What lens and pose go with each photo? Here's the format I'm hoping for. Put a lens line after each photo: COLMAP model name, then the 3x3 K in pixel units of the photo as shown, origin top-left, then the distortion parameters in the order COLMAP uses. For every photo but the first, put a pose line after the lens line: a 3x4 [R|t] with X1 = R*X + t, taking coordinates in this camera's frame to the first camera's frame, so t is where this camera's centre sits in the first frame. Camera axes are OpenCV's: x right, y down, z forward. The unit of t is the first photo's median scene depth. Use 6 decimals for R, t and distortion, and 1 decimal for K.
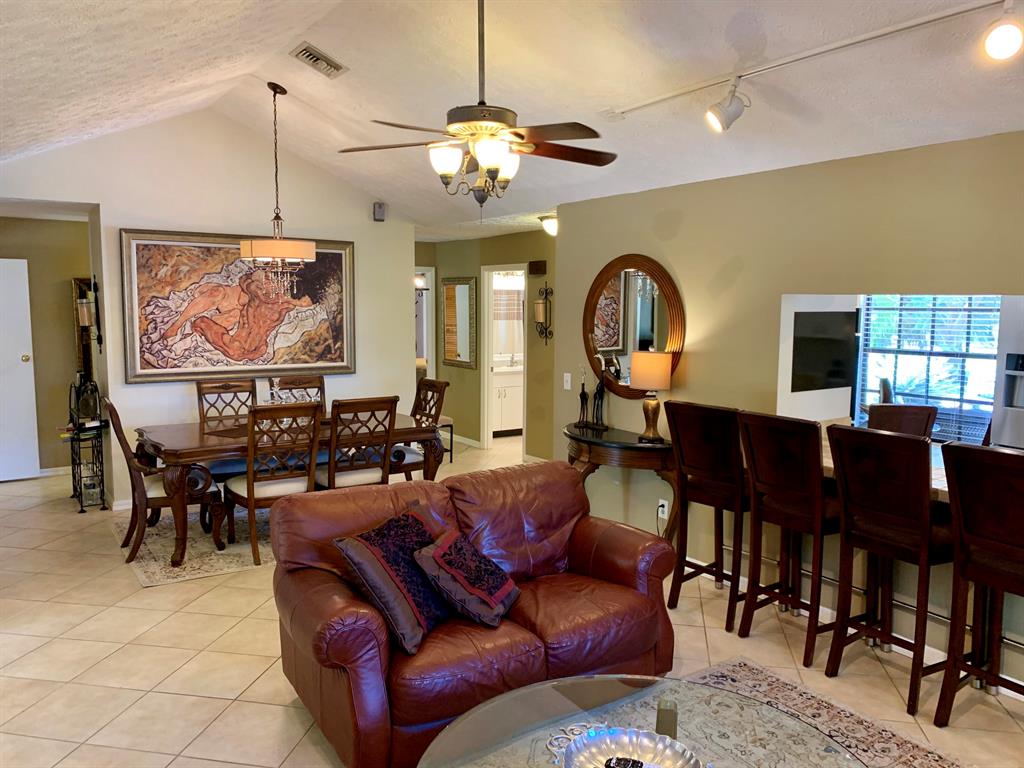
lens RADIAL K [[776.3, 0, 514.3], [0, 776.3, 387.2], [0, 0, 1]] dist [0.044008, -0.060514]
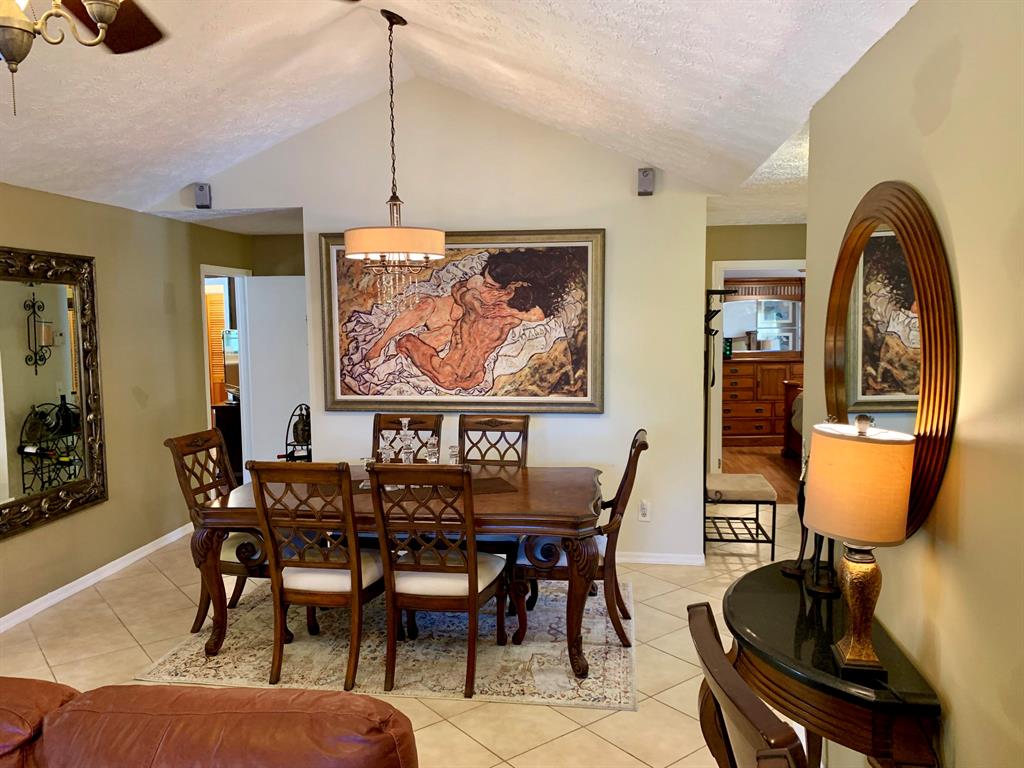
lens RADIAL K [[776.3, 0, 533.7], [0, 776.3, 390.4], [0, 0, 1]] dist [0.044008, -0.060514]
pose [[0.763662, 0.050662, -0.643625, 0.231736], [-0.058540, 0.998243, 0.009117, -0.046680], [0.642956, 0.030715, 0.765287, 0.458836]]
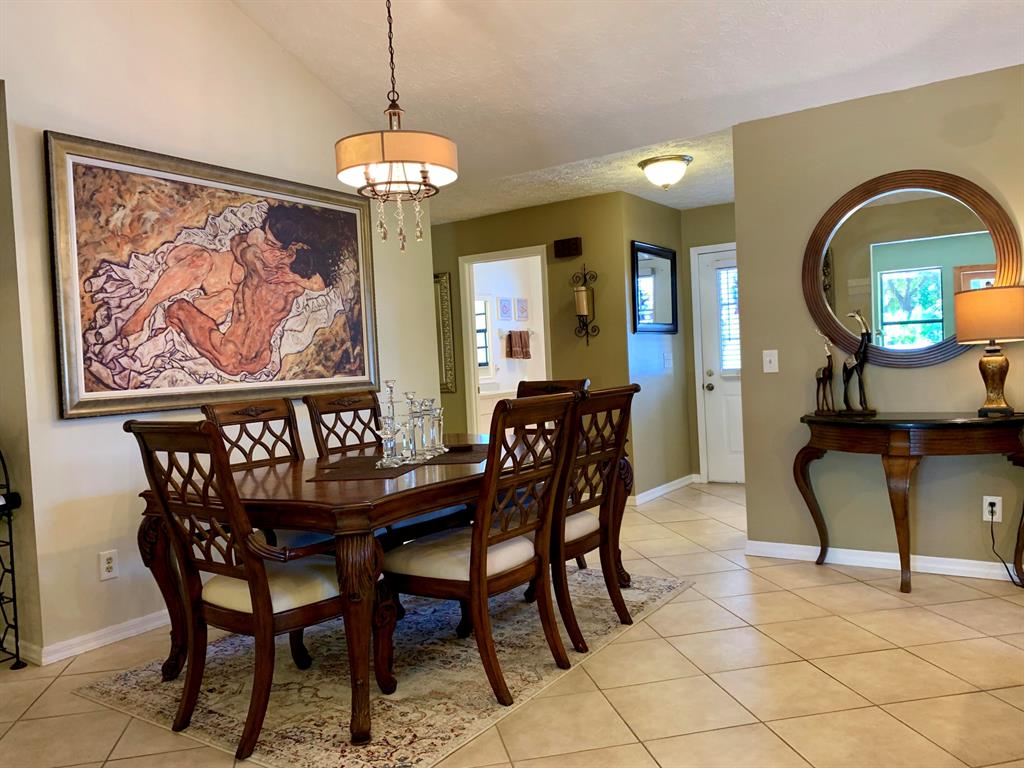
lens RADIAL K [[776.3, 0, 512.0], [0, 776.3, 387.3], [0, 0, 1]] dist [0.044008, -0.060514]
pose [[0.924858, -0.067030, 0.374358, -0.392577], [0.097561, 0.993222, -0.063185, 0.035884], [-0.367586, 0.094960, 0.925129, 0.372857]]
